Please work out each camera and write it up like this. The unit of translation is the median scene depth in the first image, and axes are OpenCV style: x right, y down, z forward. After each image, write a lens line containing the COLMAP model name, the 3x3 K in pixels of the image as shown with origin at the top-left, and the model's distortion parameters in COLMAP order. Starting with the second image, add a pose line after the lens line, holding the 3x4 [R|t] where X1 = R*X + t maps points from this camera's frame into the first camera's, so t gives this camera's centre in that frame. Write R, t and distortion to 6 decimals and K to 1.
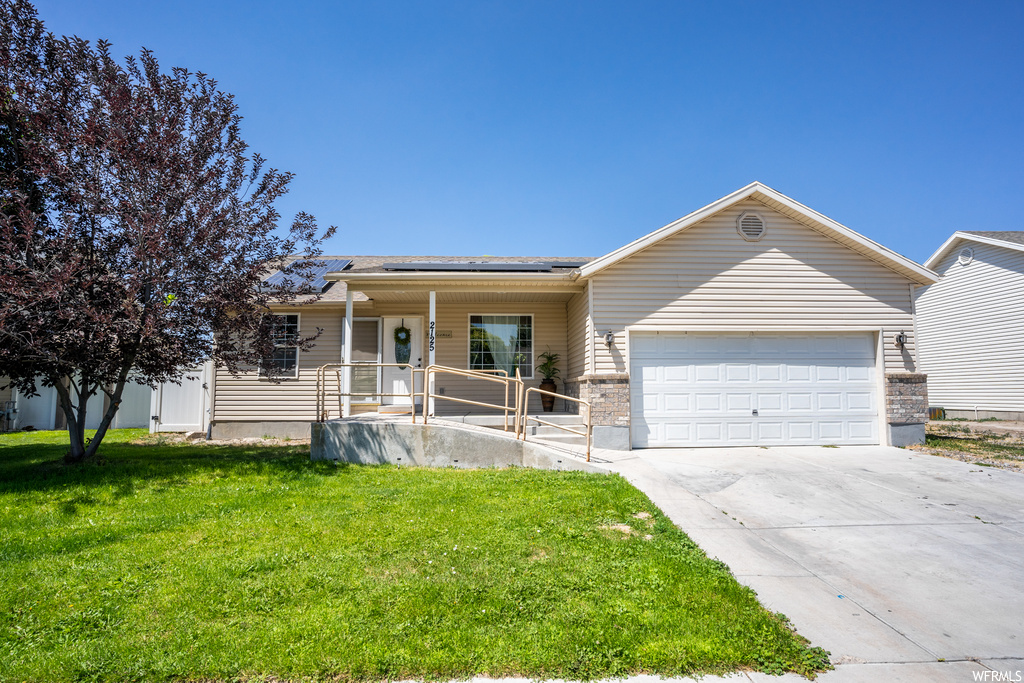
lens RADIAL K [[541.6, 0, 512.0], [0, 541.6, 341.5], [0, 0, 1]] dist [-0.043819, 0.001843]
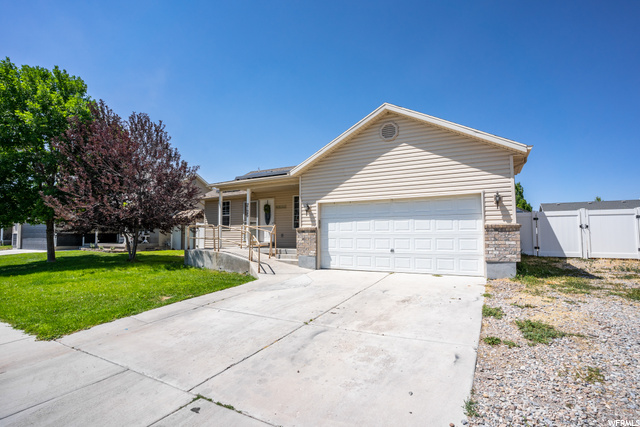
lens RADIAL K [[319.6, 0, 320.0], [0, 319.6, 213.5], [0, 0, 1]] dist [-0.080018, 0.032667]
pose [[0.848322, -0.035158, -0.528312, 0.750694], [0.053137, 0.998409, 0.018881, -0.004764], [0.526808, -0.044090, 0.848840, 0.101141]]
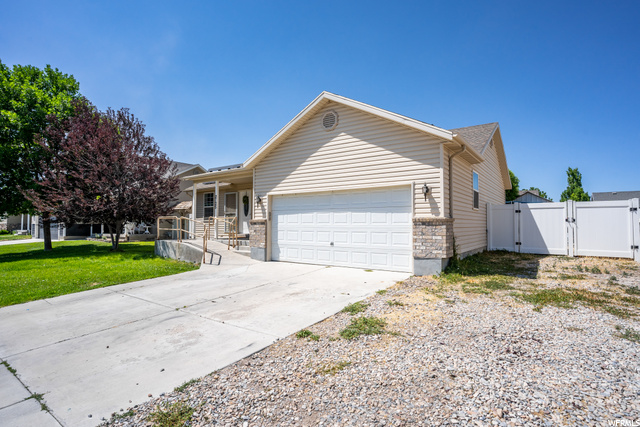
lens RADIAL K [[338.5, 0, 320.0], [0, 338.5, 213.5], [0, 0, 1]] dist [-0.043819, 0.001843]
pose [[0.780239, -0.017394, -0.625240, 1.007657], [0.055599, 0.997585, 0.041629, 0.003790], [0.623006, -0.067243, 0.779322, 0.225083]]
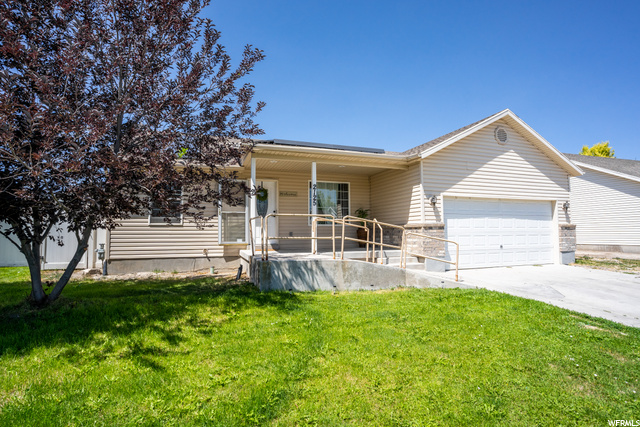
lens RADIAL K [[327.3, 0, 320.0], [0, 327.3, 213.5], [0, 0, 1]] dist [-0.040464, 0.000155]
pose [[0.953096, 0.016634, 0.302212, -0.389434], [-0.026492, 0.999241, 0.028549, 0.013847], [-0.301508, -0.035216, 0.952813, 0.202902]]
